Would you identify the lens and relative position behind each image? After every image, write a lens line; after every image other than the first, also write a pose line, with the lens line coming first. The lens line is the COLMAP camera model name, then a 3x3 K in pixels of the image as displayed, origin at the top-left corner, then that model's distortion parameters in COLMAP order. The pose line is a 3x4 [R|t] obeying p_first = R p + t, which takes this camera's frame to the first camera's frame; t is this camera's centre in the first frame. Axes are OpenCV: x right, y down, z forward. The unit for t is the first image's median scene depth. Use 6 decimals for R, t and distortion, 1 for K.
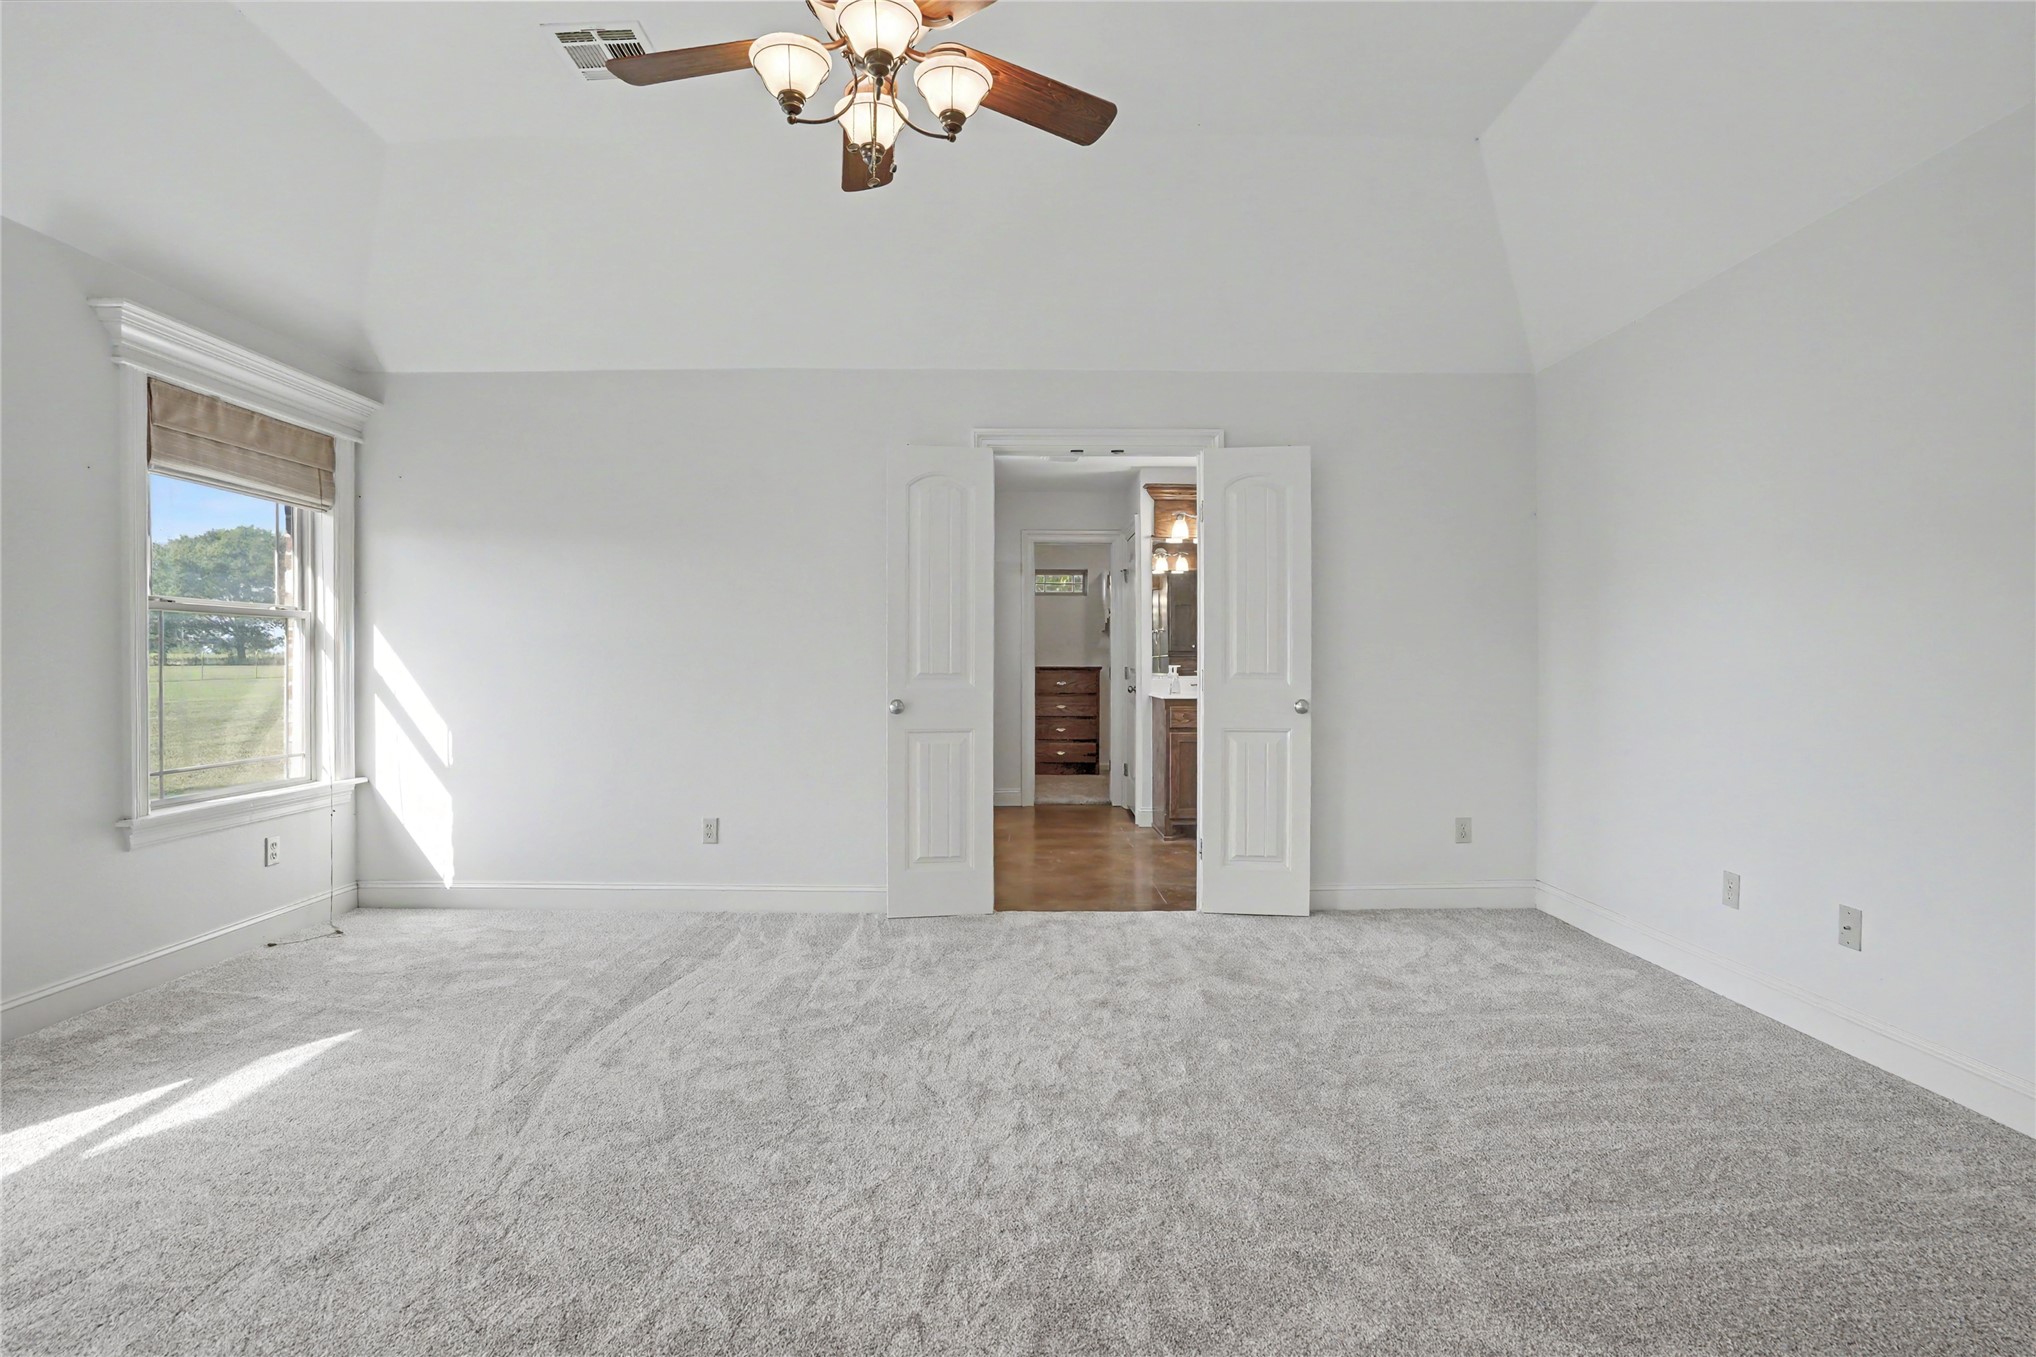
lens RADIAL K [[944.4, 0, 1015.7], [0, 944.4, 662.8], [0, 0, 1]] dist [-0.053089, 0.024816]
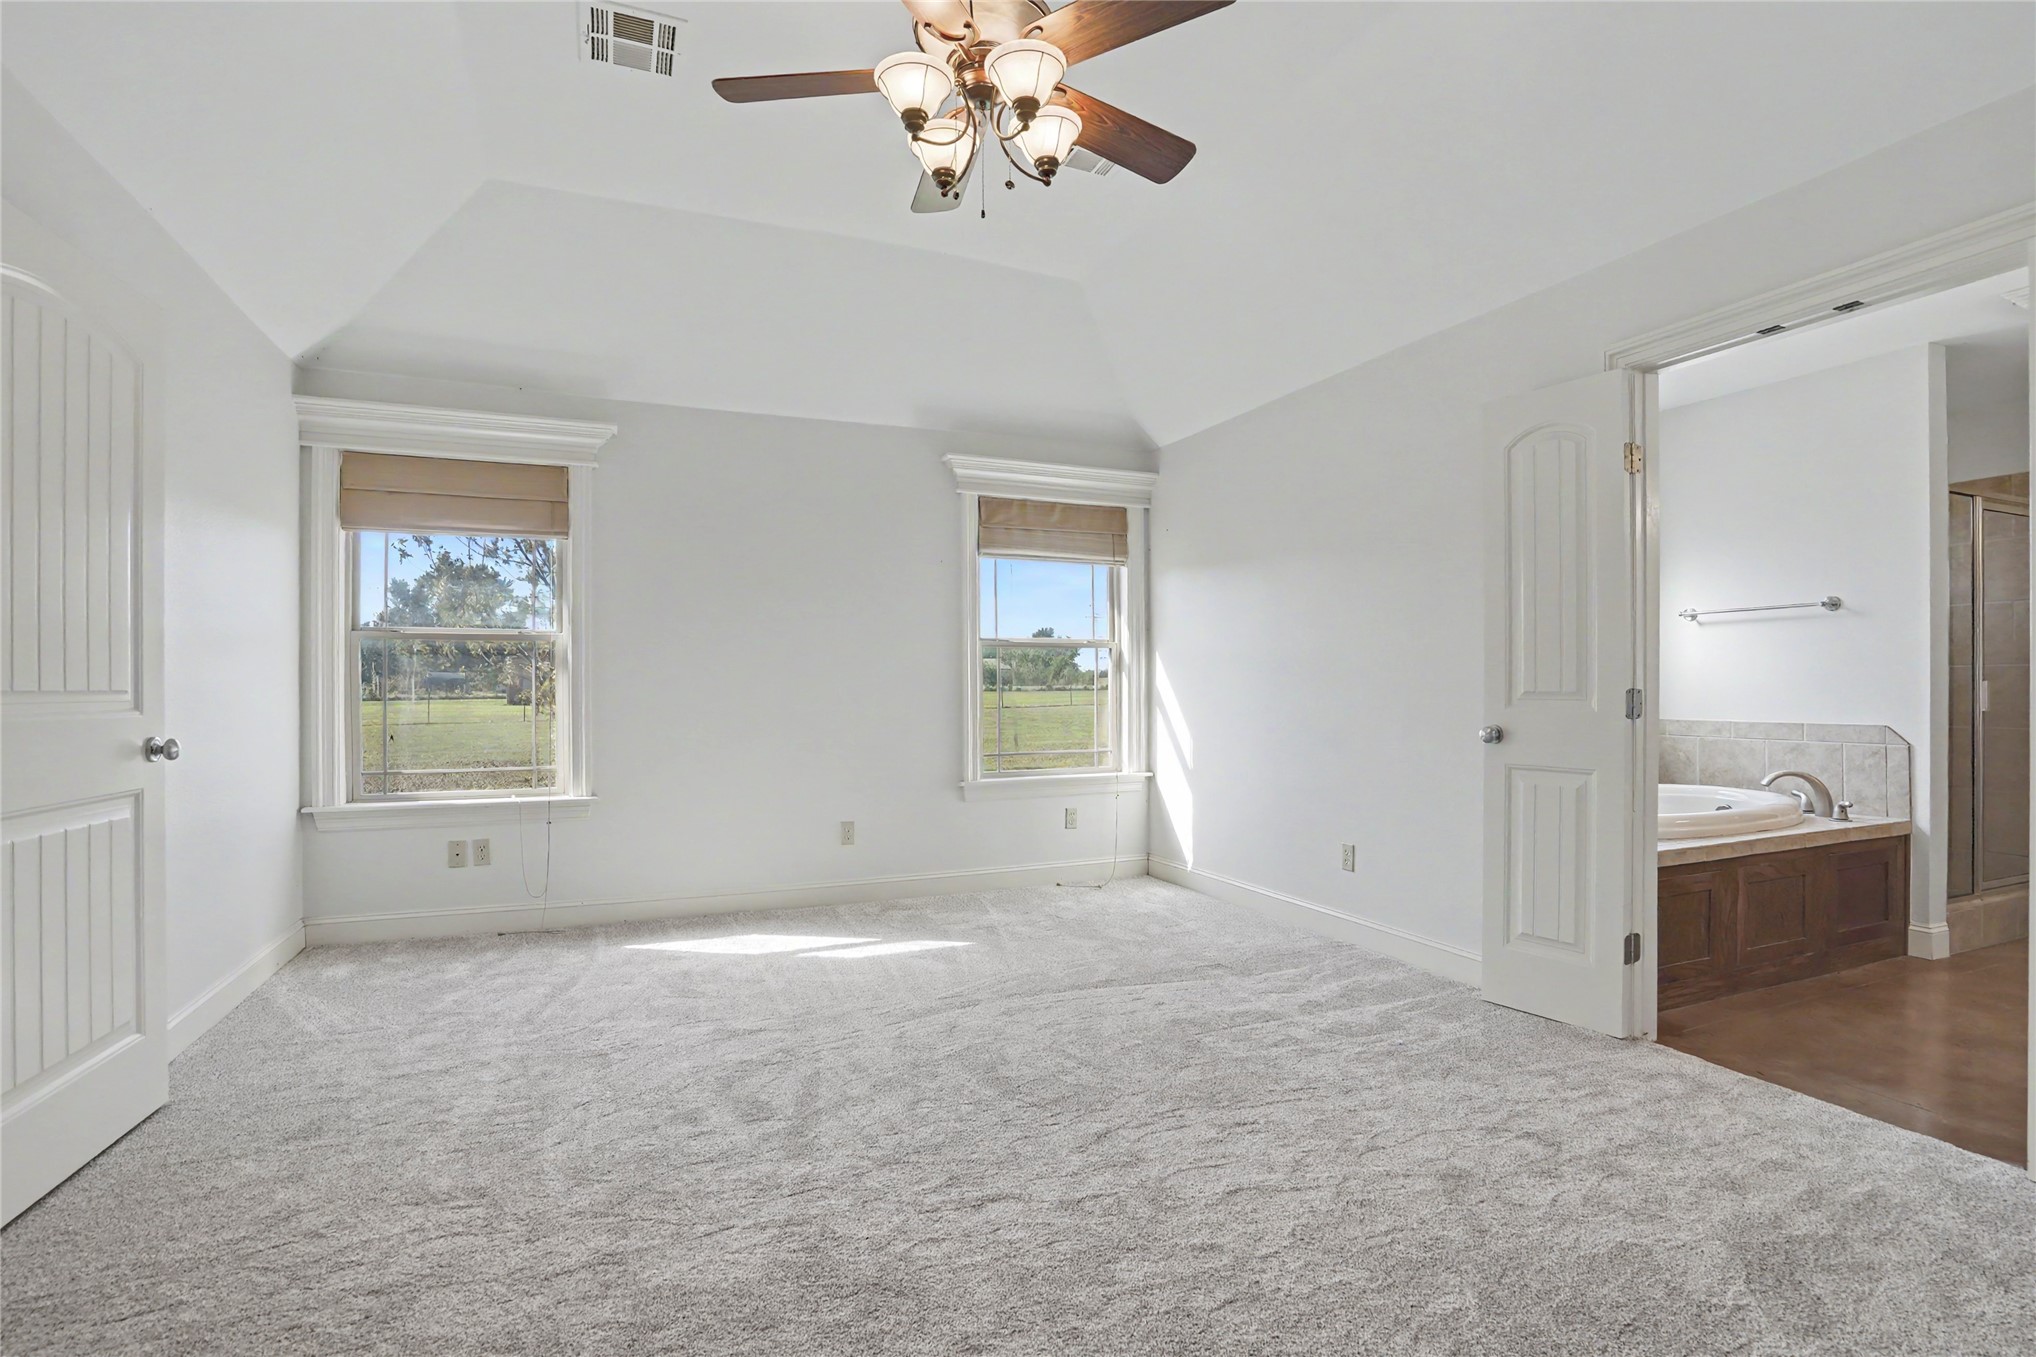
lens RADIAL K [[951.9, 0, 1015.0], [0, 951.9, 682.4], [0, 0, 1]] dist [-0.053147, 0.025357]
pose [[0.408620, -0.004266, -0.912695, 0.459142], [0.003436, 0.999989, -0.003135, 0.005415], [0.912698, -0.001855, 0.408630, 0.343226]]
